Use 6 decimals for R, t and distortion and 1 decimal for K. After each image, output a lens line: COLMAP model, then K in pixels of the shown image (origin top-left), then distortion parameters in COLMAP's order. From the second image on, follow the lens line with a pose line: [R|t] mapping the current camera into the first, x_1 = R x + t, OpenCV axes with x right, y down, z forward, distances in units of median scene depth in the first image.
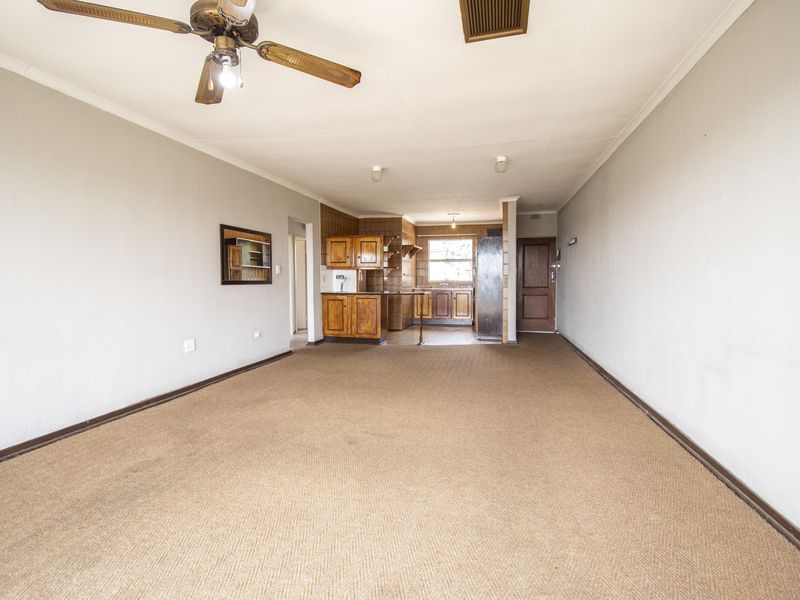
lens RADIAL K [[415.9, 0, 396.7], [0, 415.9, 292.4], [0, 0, 1]] dist [0.003658, -0.015798]
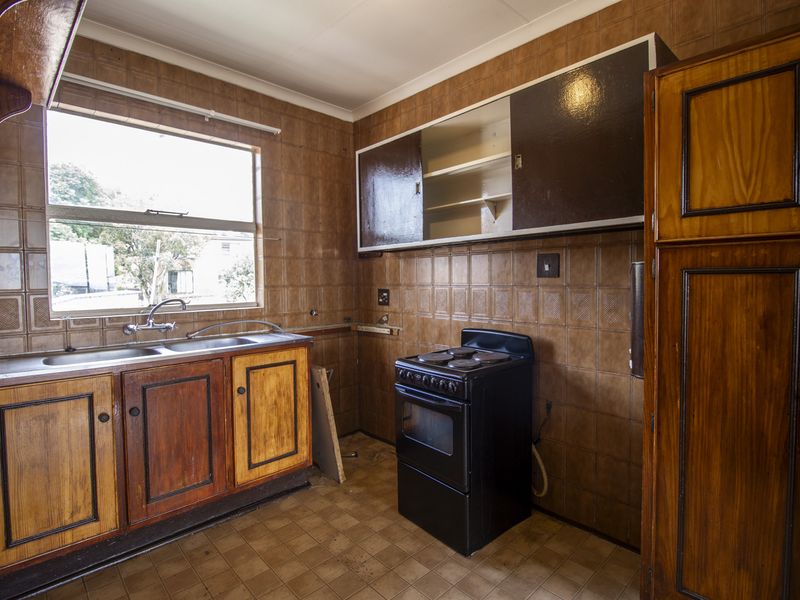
lens RADIAL K [[415.9, 0, 396.7], [0, 415.9, 292.4], [0, 0, 1]] dist [0.003658, -0.015798]
pose [[0.529267, -0.022193, 0.848165, -0.000508], [0.029290, 0.999540, 0.007877, -0.049075], [-0.847950, 0.020674, 0.529673, 1.083094]]
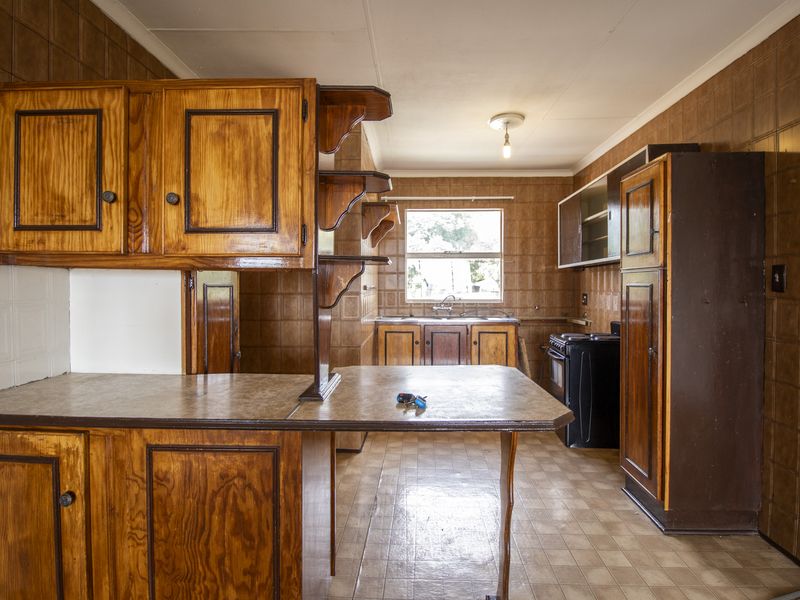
lens RADIAL K [[415.9, 0, 396.7], [0, 415.9, 292.4], [0, 0, 1]] dist [0.003658, -0.015798]
pose [[0.979453, 0.005835, 0.201588, -0.032993], [-0.003394, 0.999917, -0.012453, -0.042878], [-0.201644, 0.011513, 0.979391, 0.796978]]
